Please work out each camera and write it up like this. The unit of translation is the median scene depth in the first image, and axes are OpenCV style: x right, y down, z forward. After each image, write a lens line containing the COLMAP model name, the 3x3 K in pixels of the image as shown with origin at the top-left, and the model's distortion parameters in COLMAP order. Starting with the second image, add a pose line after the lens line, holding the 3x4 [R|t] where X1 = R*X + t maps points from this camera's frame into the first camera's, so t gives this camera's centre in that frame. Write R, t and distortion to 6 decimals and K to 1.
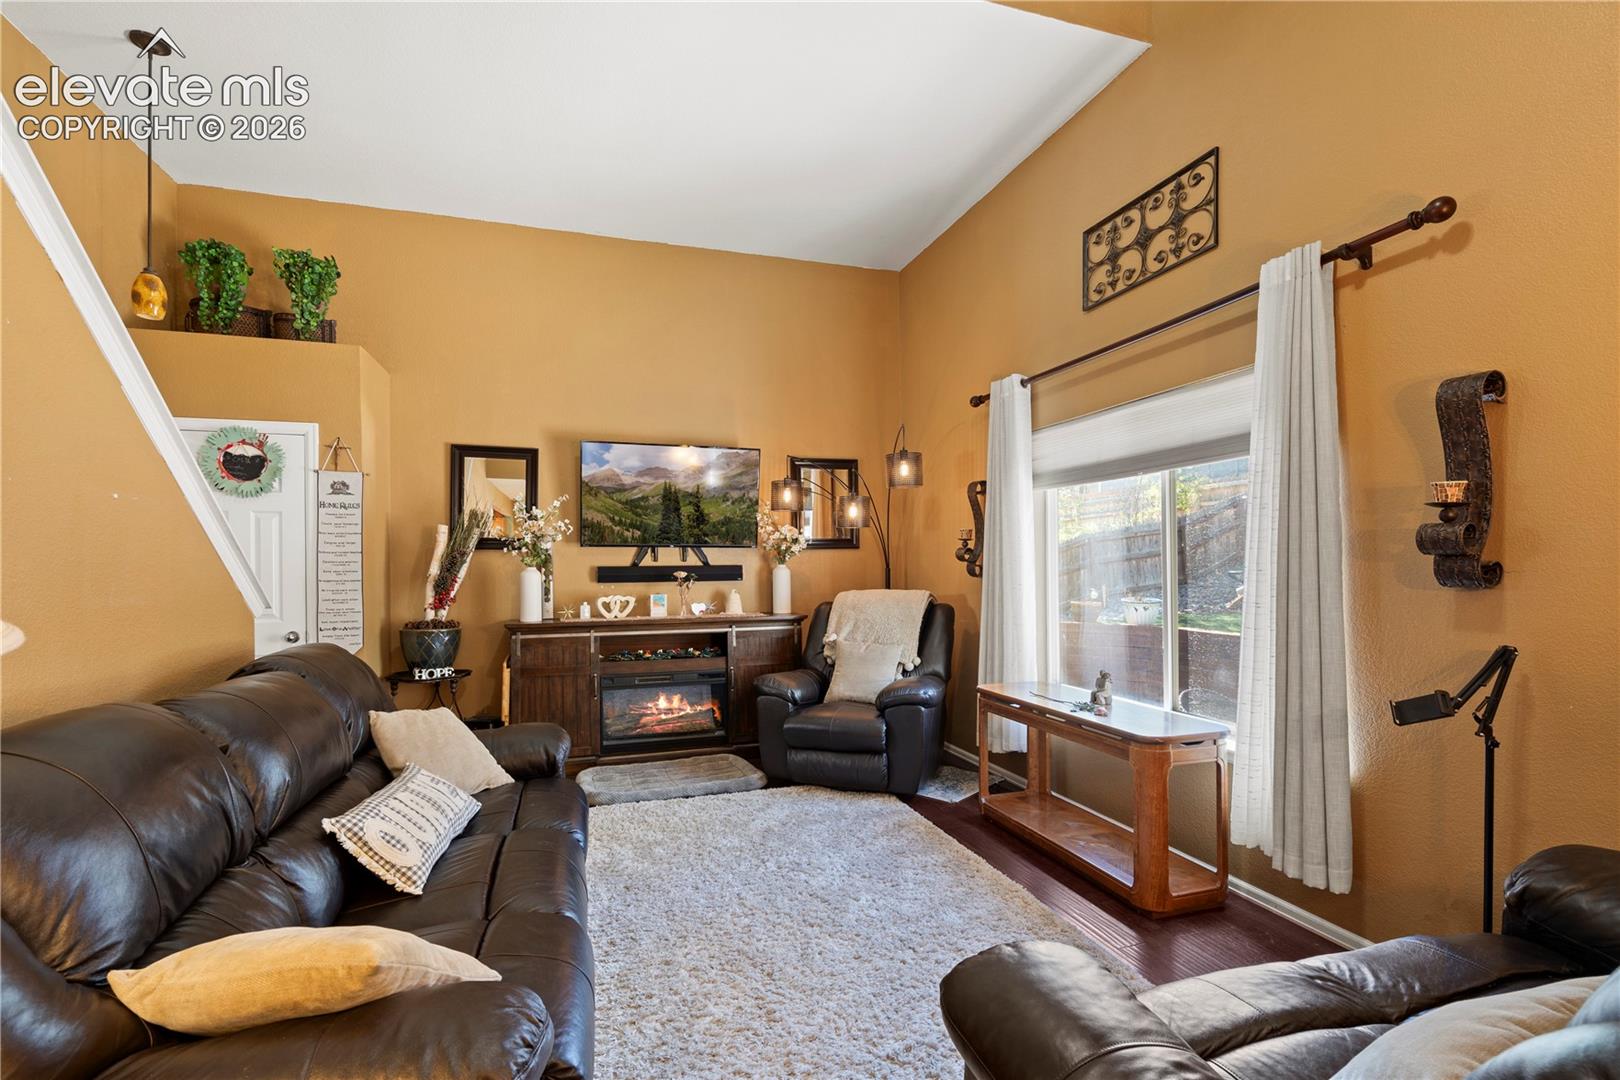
lens RADIAL K [[738.9, 0, 827.0], [0, 738.9, 553.5], [0, 0, 1]] dist [-0.003901, 0.002840]
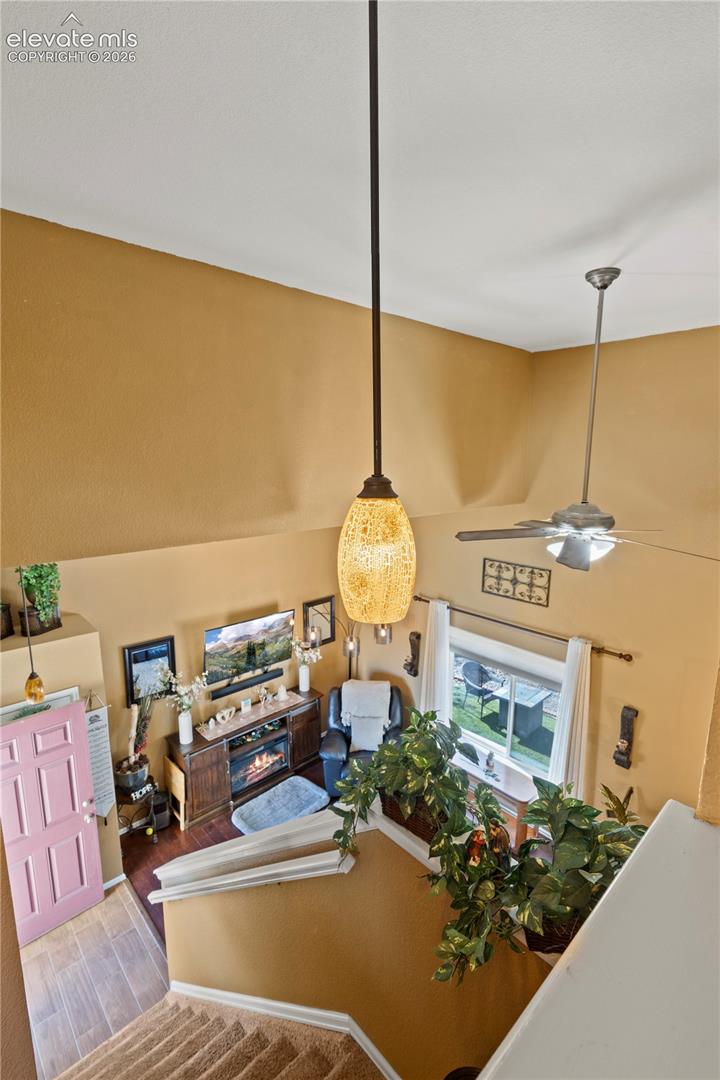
lens RADIAL K [[492.6, 0, 384.1], [0, 492.6, 534.4], [0, 0, 1]] dist [-0.003901, 0.002840]
pose [[0.901300, -0.046851, 0.430654, -0.587508], [-0.027506, 0.985939, 0.164827, -0.763443], [-0.432321, -0.160404, 0.887338, -0.199473]]
